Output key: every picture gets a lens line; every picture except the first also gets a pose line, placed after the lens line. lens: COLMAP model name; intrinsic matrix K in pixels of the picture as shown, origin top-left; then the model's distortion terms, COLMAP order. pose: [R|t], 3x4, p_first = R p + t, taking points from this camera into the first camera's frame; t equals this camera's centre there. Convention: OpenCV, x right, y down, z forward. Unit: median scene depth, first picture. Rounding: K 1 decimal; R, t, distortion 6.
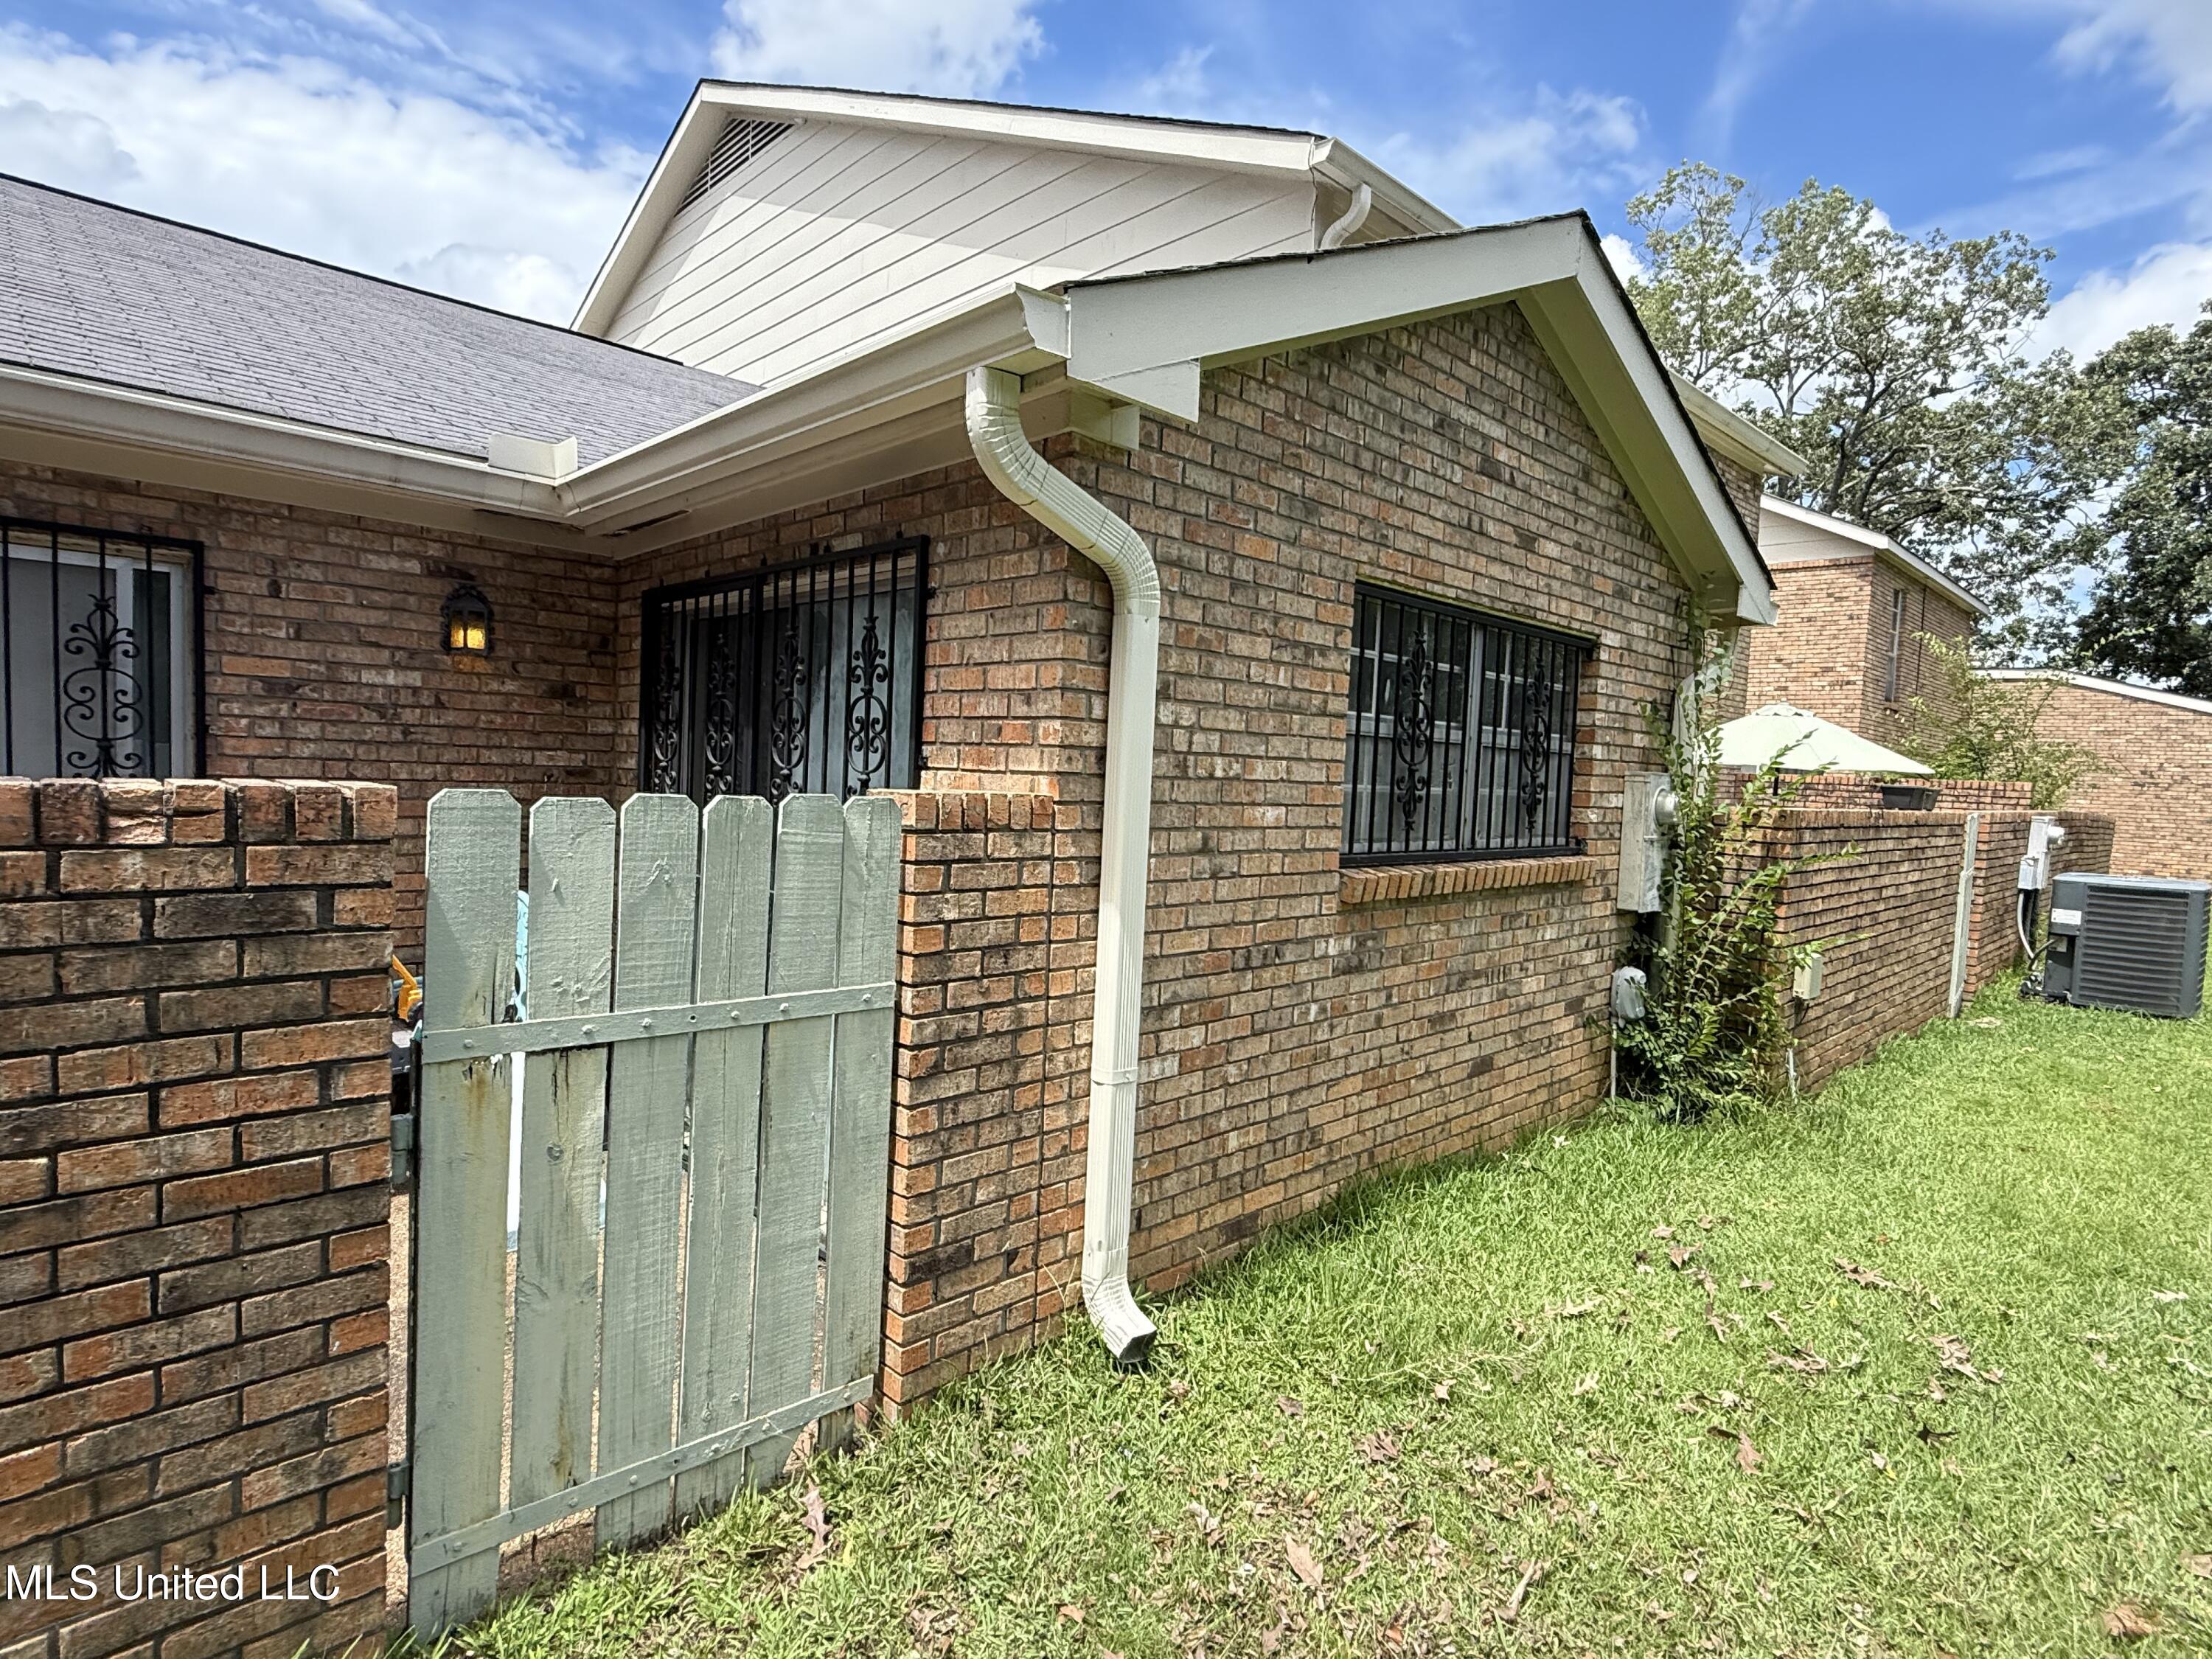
lens RADIAL K [[1138.8, 0, 1097.6], [0, 1138.8, 836.8], [0, 0, 1]] dist [0.000281, -0.000227]
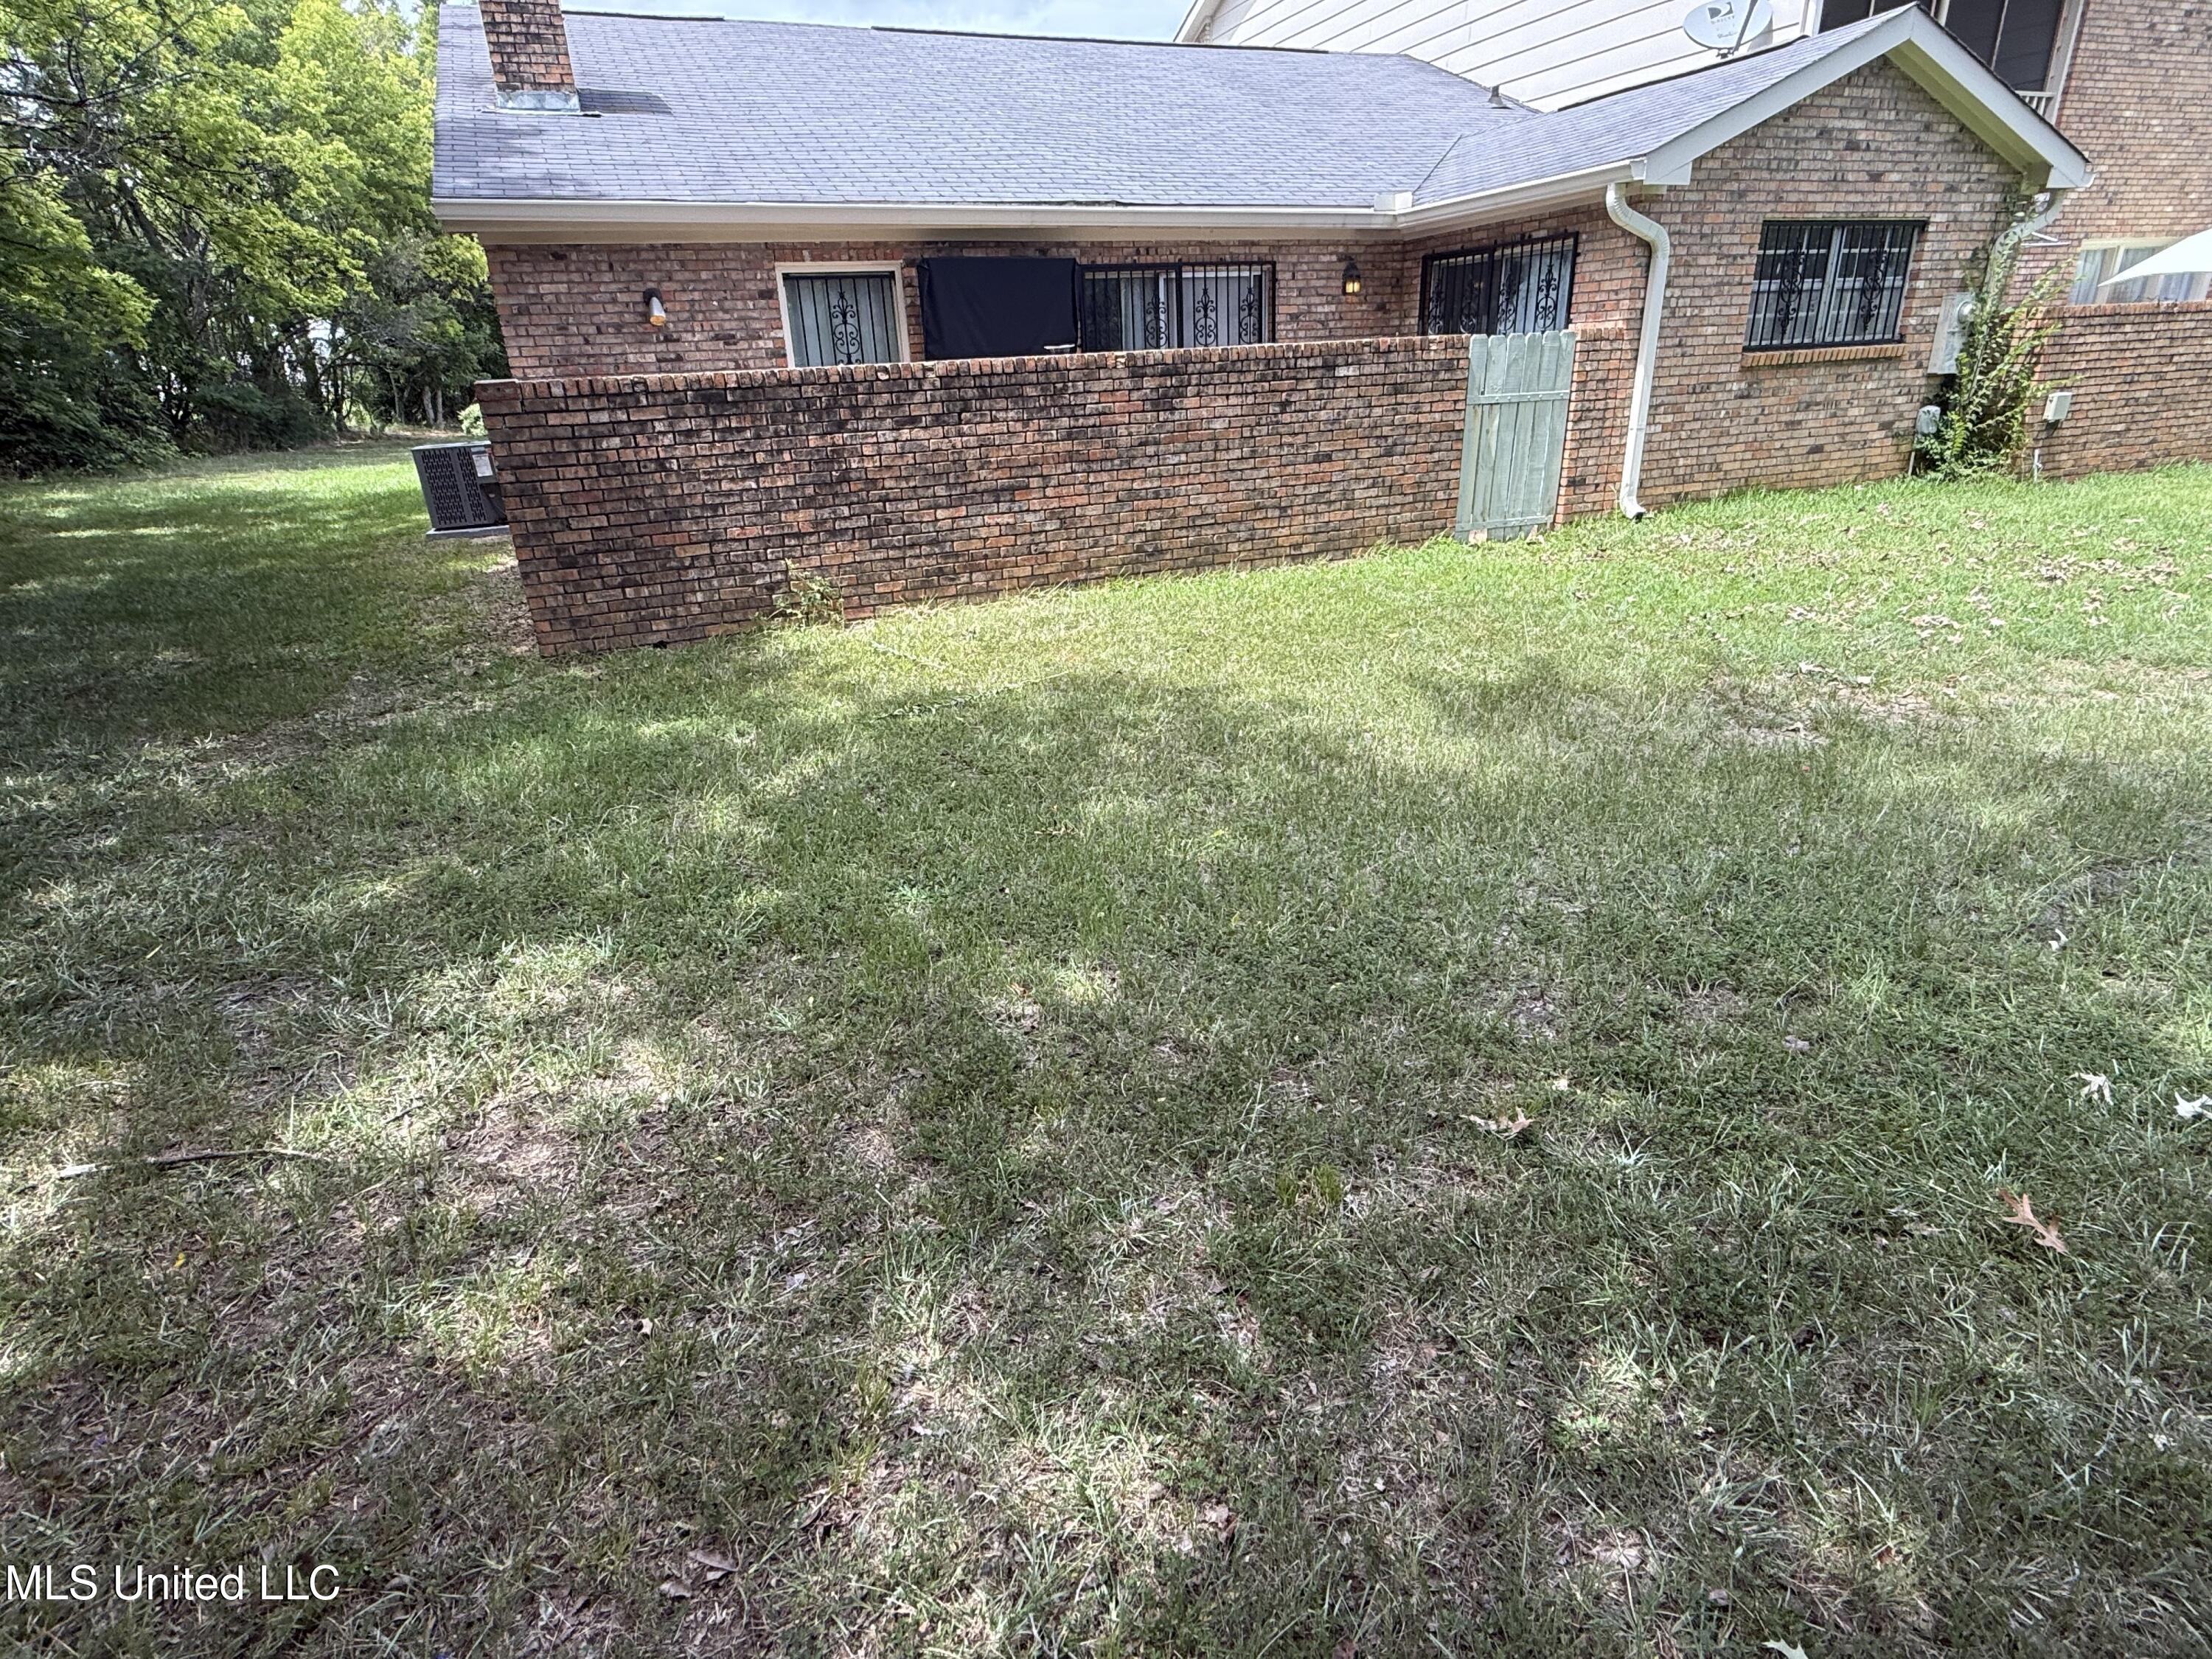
lens RADIAL K [[1138.8, 0, 1096.6], [0, 1138.8, 827.3], [0, 0, 1]] dist [0.000281, -0.000227]
pose [[0.924539, 0.065337, -0.375444, -0.085511], [0.058758, 0.948972, 0.309839, 0.157475], [0.376530, -0.308519, 0.873522, -1.984355]]
